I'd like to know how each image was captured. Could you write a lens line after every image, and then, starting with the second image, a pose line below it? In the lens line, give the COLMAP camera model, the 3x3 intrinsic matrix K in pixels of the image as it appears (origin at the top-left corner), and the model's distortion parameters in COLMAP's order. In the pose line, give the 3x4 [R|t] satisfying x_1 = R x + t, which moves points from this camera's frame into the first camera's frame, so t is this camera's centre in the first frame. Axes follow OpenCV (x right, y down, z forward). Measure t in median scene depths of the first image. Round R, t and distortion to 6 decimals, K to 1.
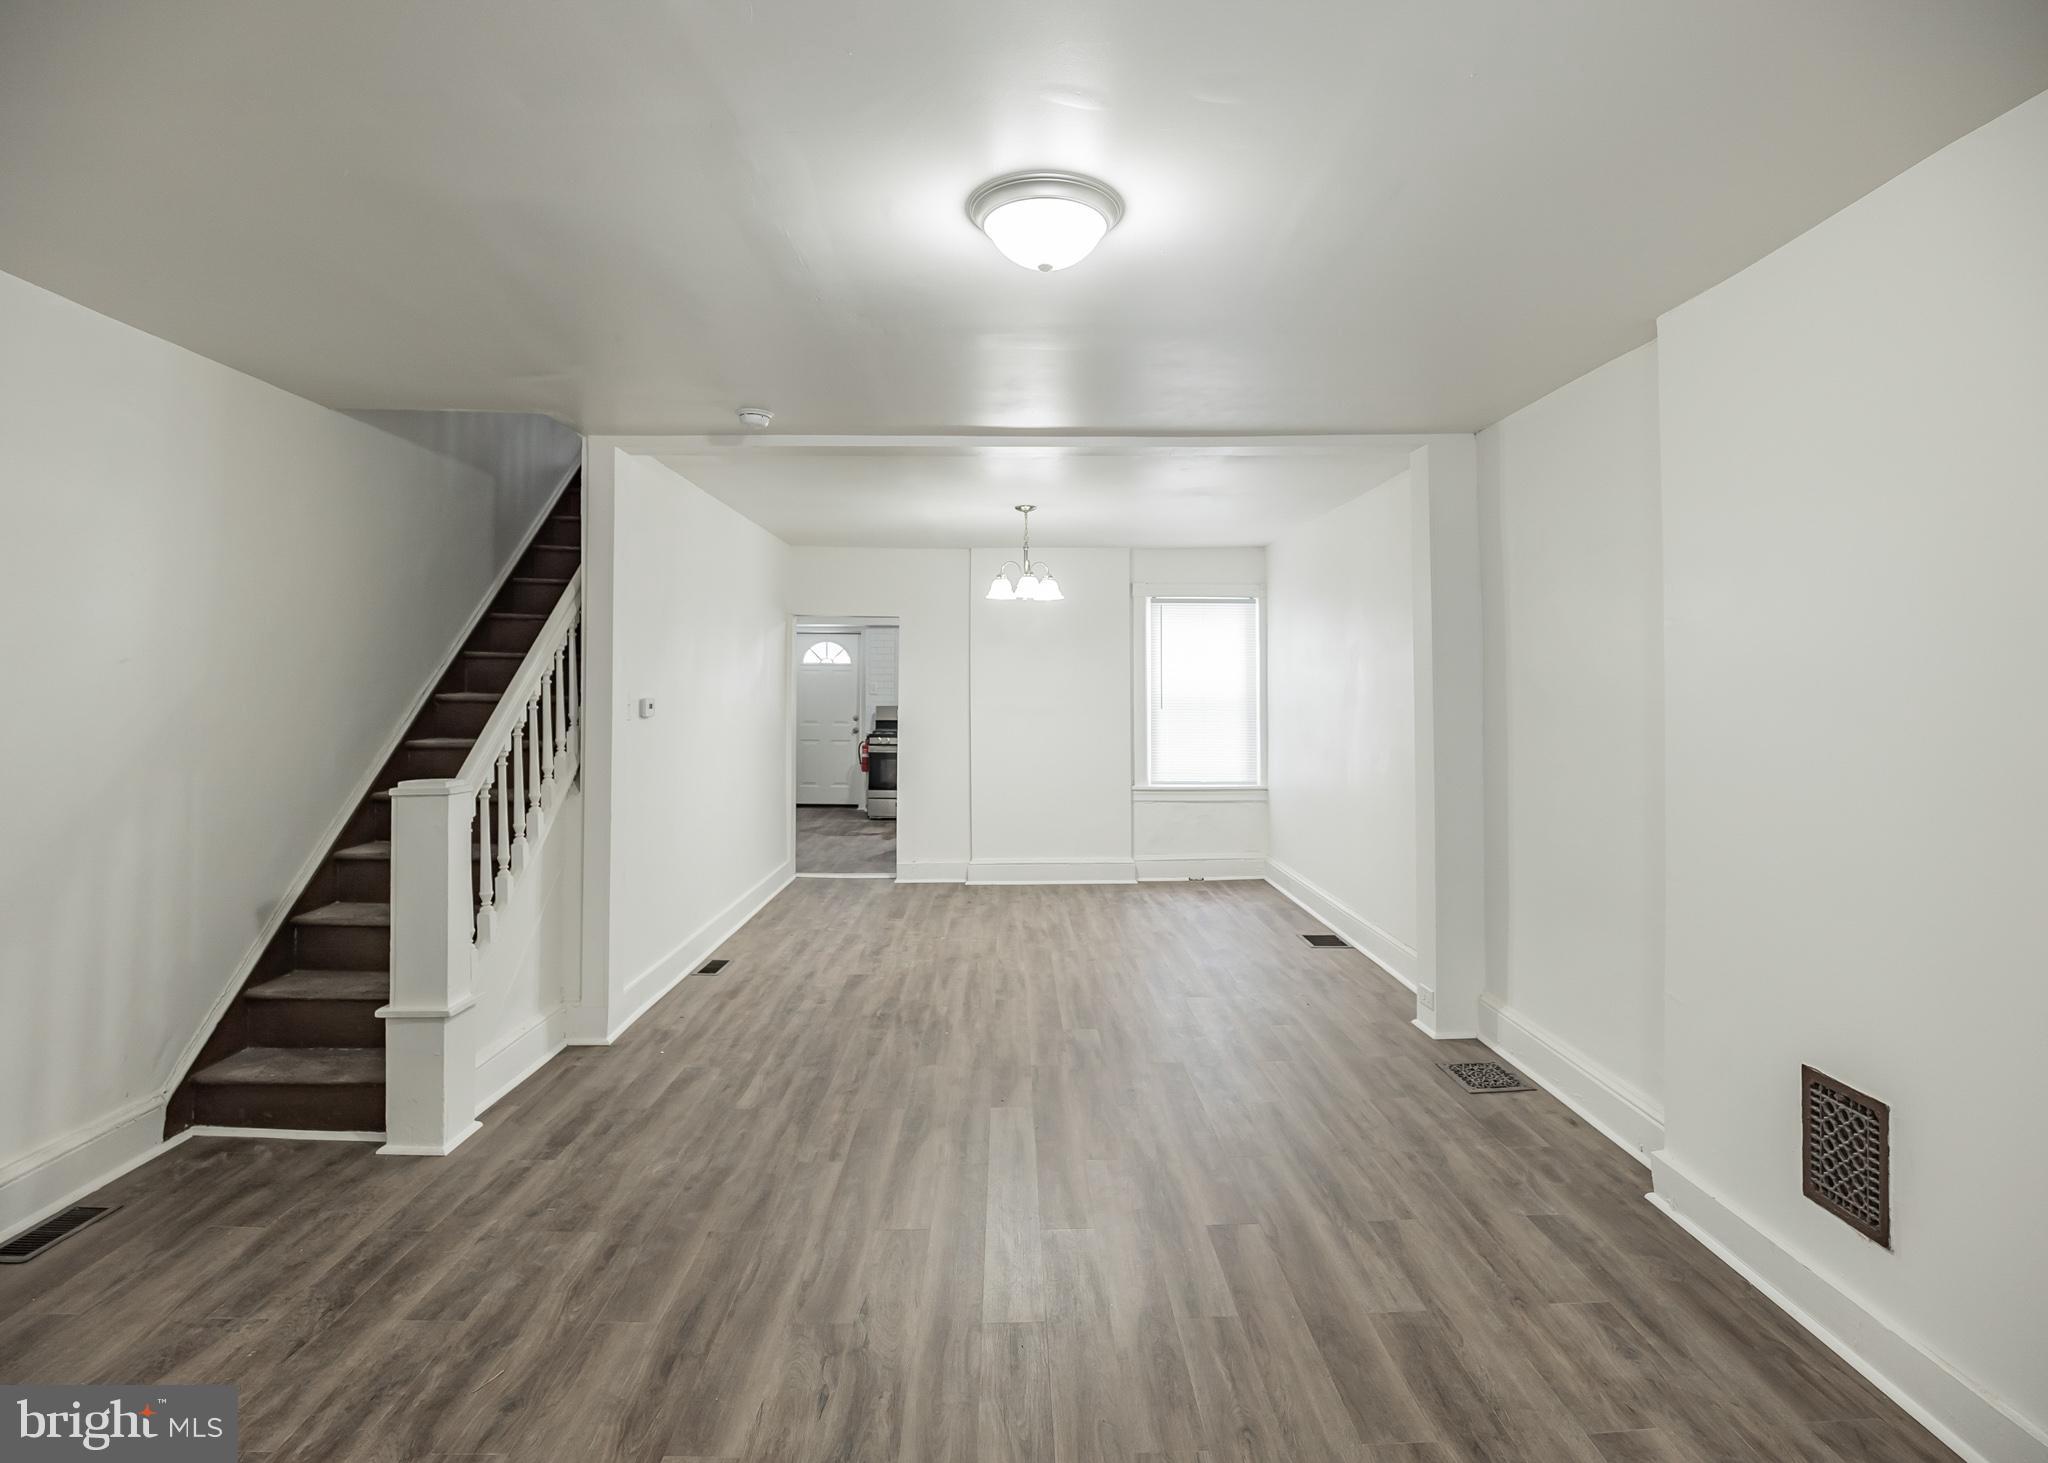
lens RADIAL K [[1009.2, 0, 1029.2], [0, 1009.2, 698.5], [0, 0, 1]] dist [-0.039585, 0.002153]
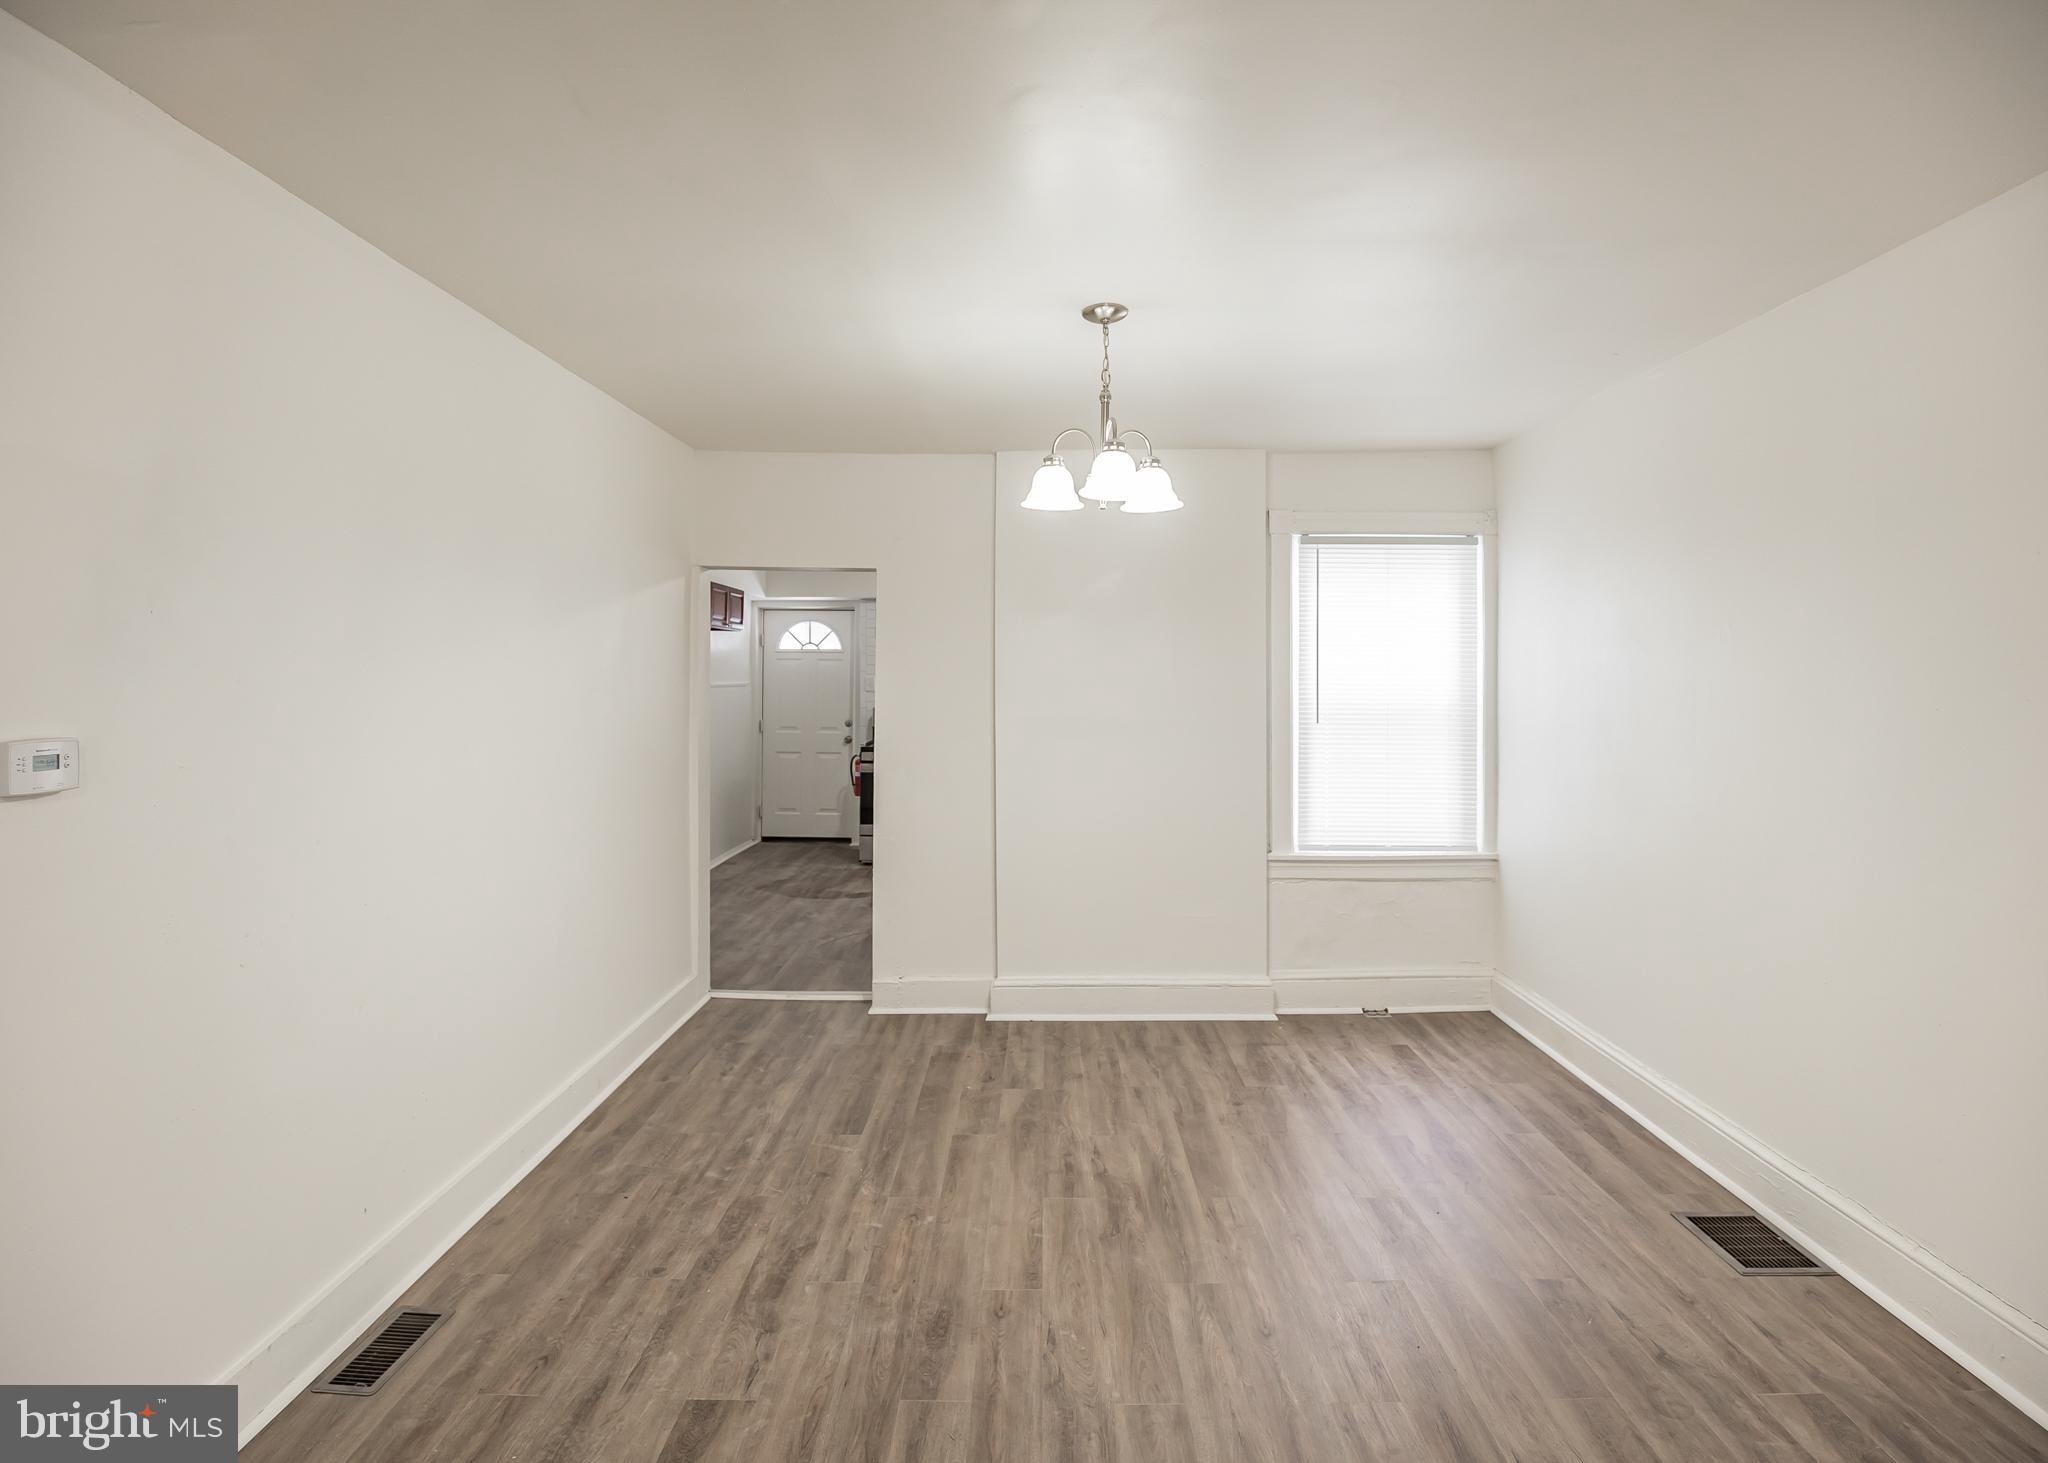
lens RADIAL K [[1009.2, 0, 1029.2], [0, 1009.2, 698.5], [0, 0, 1]] dist [-0.039585, 0.002153]
pose [[0.999328, 0.000468, -0.036651, -0.016546], [-0.000068, 0.999940, 0.010918, -0.010972], [0.036654, -0.010908, 0.999268, 0.411731]]
